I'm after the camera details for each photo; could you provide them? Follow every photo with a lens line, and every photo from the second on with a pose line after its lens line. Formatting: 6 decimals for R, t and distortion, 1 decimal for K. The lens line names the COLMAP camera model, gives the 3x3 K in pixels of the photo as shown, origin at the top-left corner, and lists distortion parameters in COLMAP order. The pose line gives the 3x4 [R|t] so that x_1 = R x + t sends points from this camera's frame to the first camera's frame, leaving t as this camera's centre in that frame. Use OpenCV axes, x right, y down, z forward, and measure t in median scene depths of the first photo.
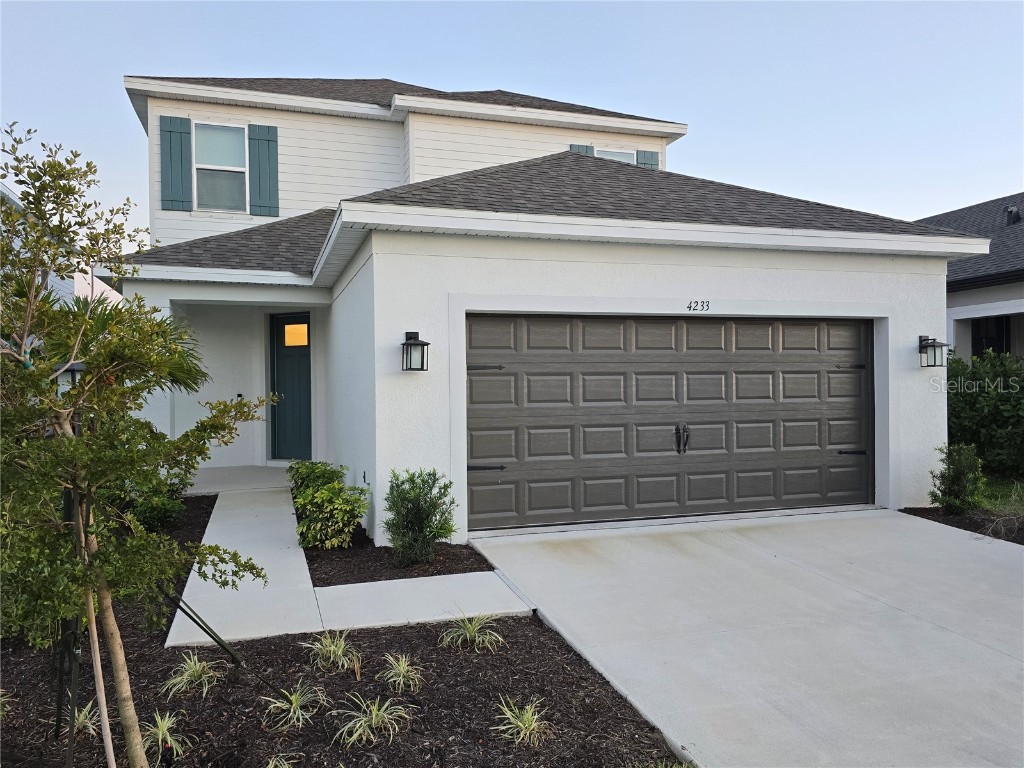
lens RADIAL K [[770.5, 0, 512.0], [0, 770.5, 384.0], [0, 0, 1]] dist [0.036297, -0.005079]
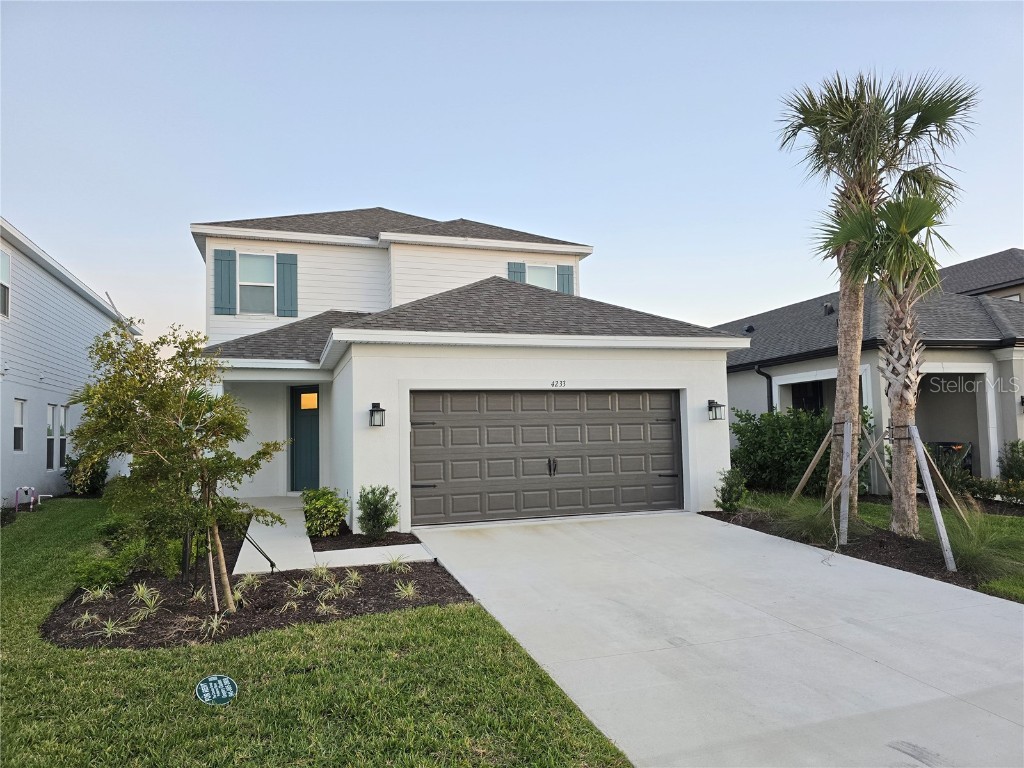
lens RADIAL K [[695.2, 0, 515.5], [0, 695.2, 389.1], [0, 0, 1]] dist [0.043117, -0.001794]
pose [[0.999895, -0.011908, 0.008212, 0.135436], [0.012424, 0.997744, -0.065979, 0.004476], [-0.007408, 0.066074, 0.997787, -0.425977]]
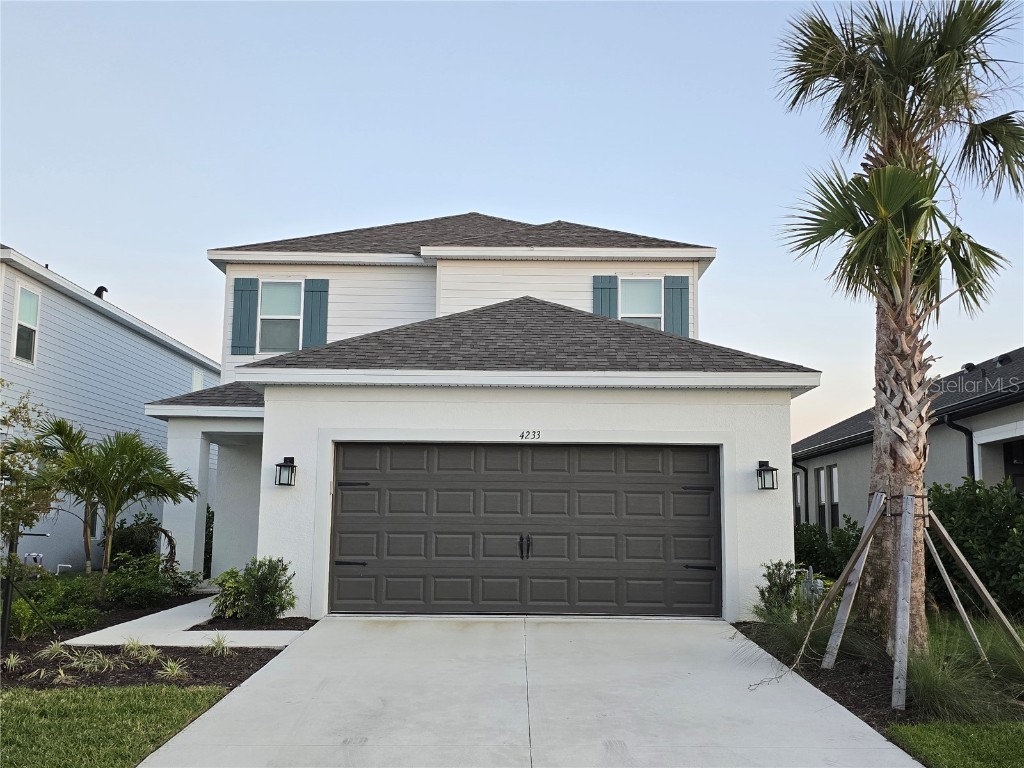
lens RADIAL K [[999.9, 0, 512.0], [0, 999.9, 384.0], [0, 0, 1]] dist [0.091032, -0.007396]
pose [[0.950355, -0.022944, -0.310321, 0.684451], [-0.020654, 0.990427, -0.136481, 0.033774], [0.310481, 0.136115, 0.940784, -0.488048]]
